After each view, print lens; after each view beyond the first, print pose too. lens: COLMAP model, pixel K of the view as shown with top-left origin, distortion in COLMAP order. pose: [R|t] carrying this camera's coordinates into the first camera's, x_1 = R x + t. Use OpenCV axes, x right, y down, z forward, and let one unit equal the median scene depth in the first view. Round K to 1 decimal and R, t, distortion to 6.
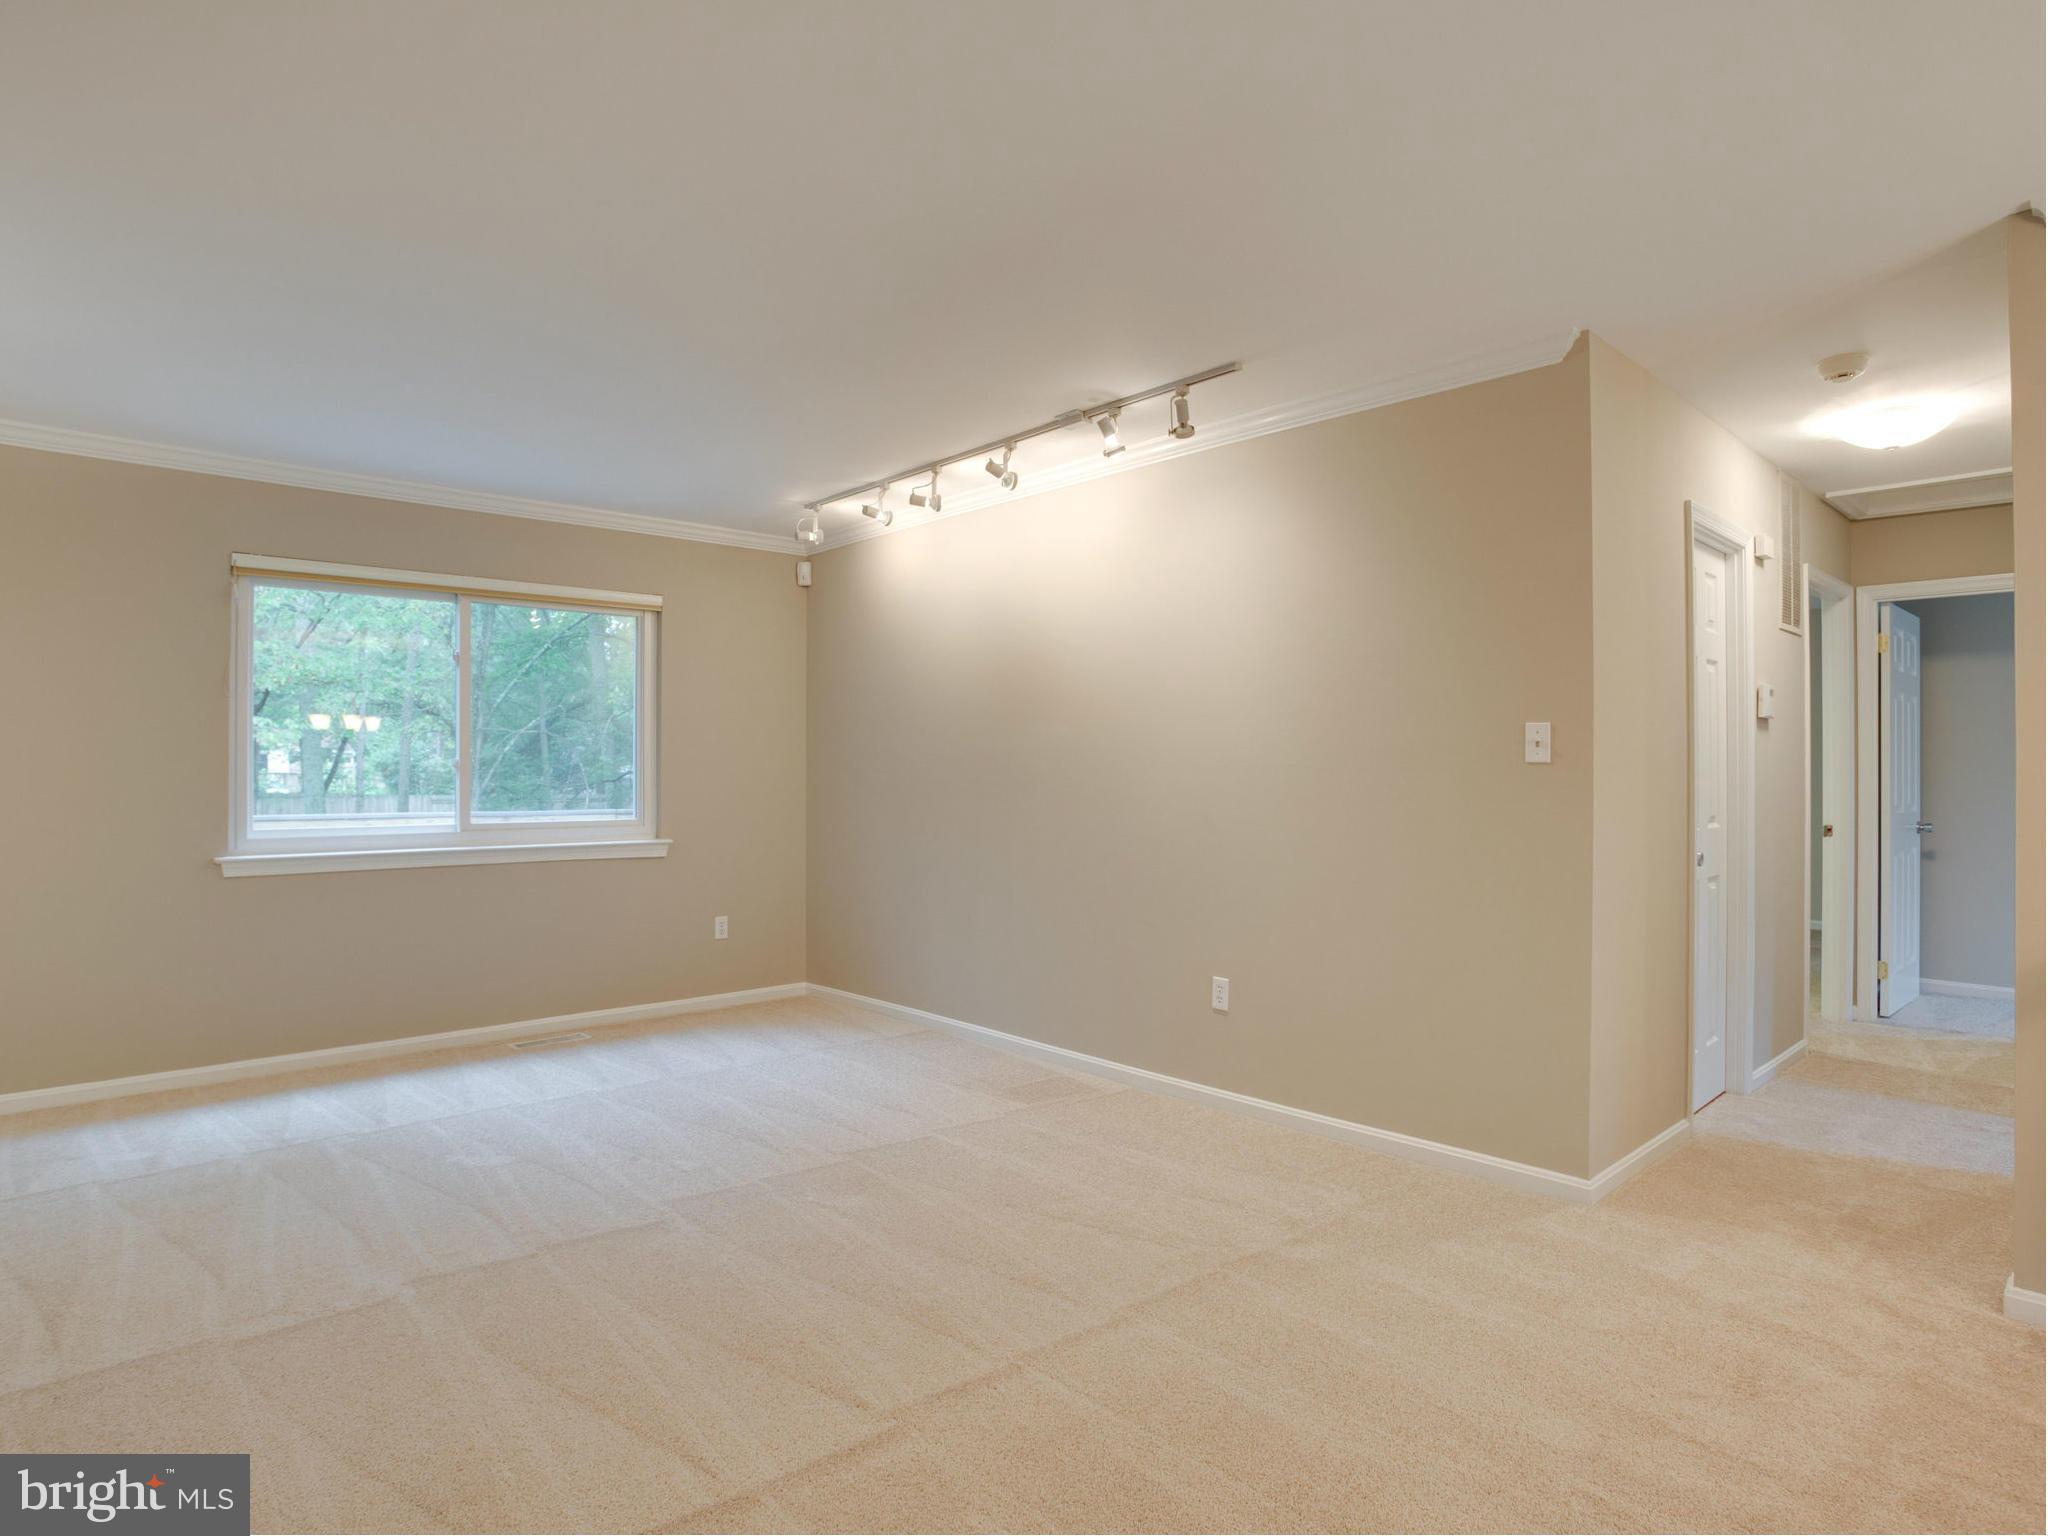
lens RADIAL K [[1156.7, 0, 1016.2], [0, 1156.7, 730.8], [0, 0, 1]] dist [-0.071047, 0.023020]
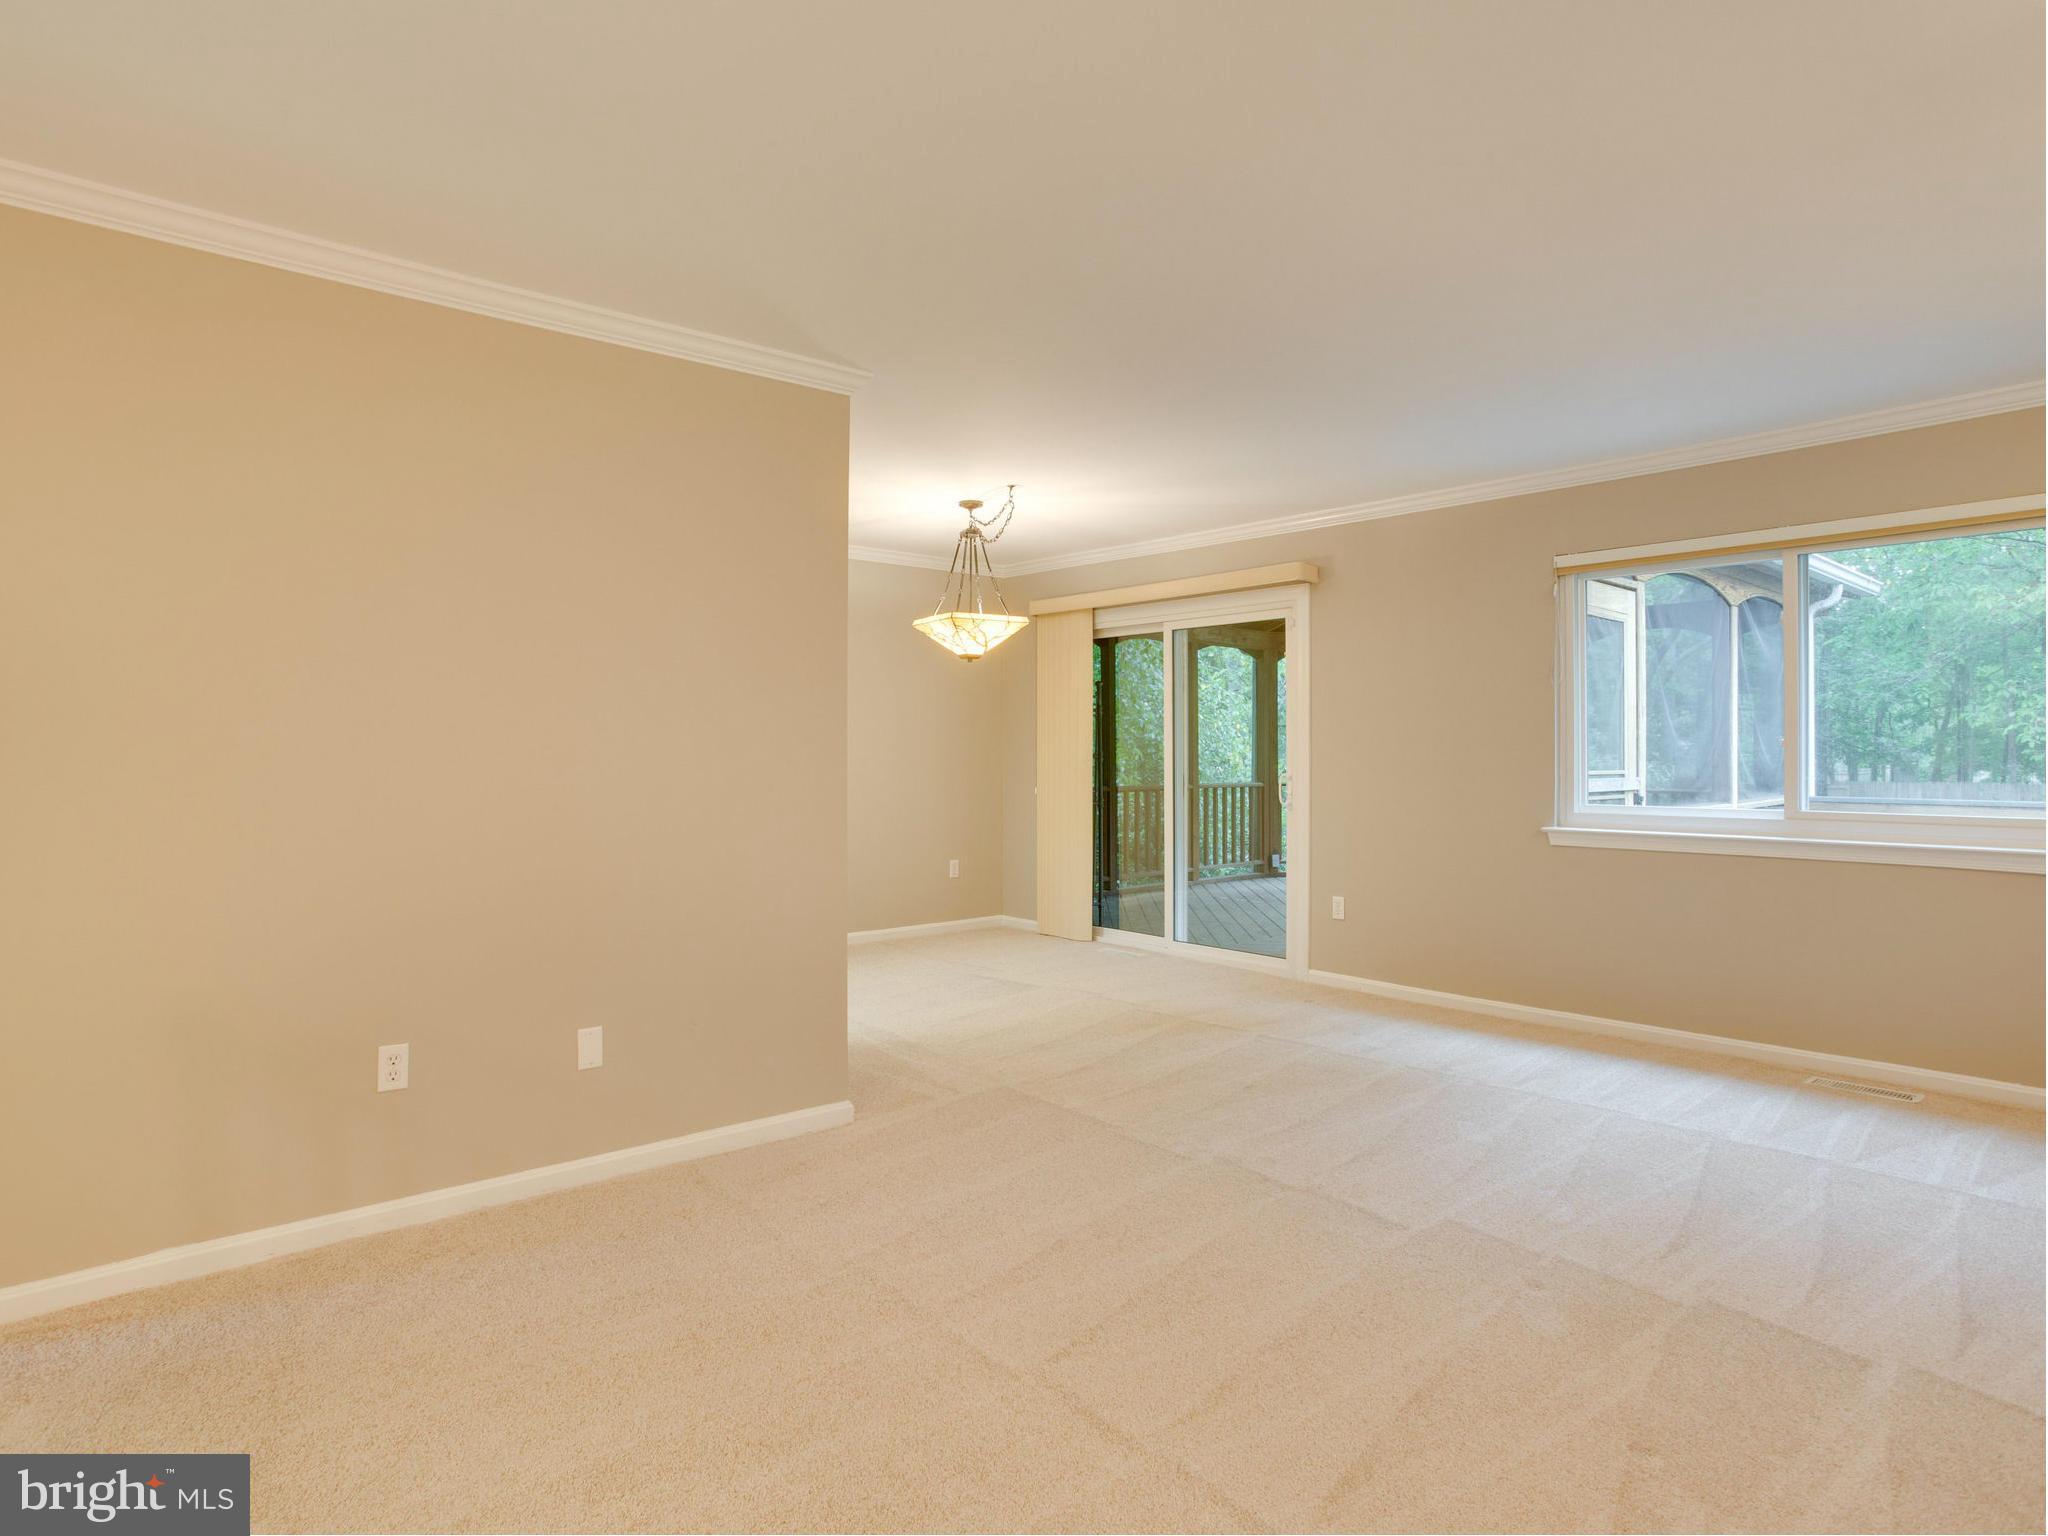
lens RADIAL K [[1156.7, 0, 1016.2], [0, 1156.7, 730.8], [0, 0, 1]] dist [-0.071047, 0.023020]
pose [[-0.042760, -0.016163, -0.998955, 0.480421], [0.029339, 0.999418, -0.017426, 0.021717], [0.998654, -0.030054, -0.042261, 0.544372]]
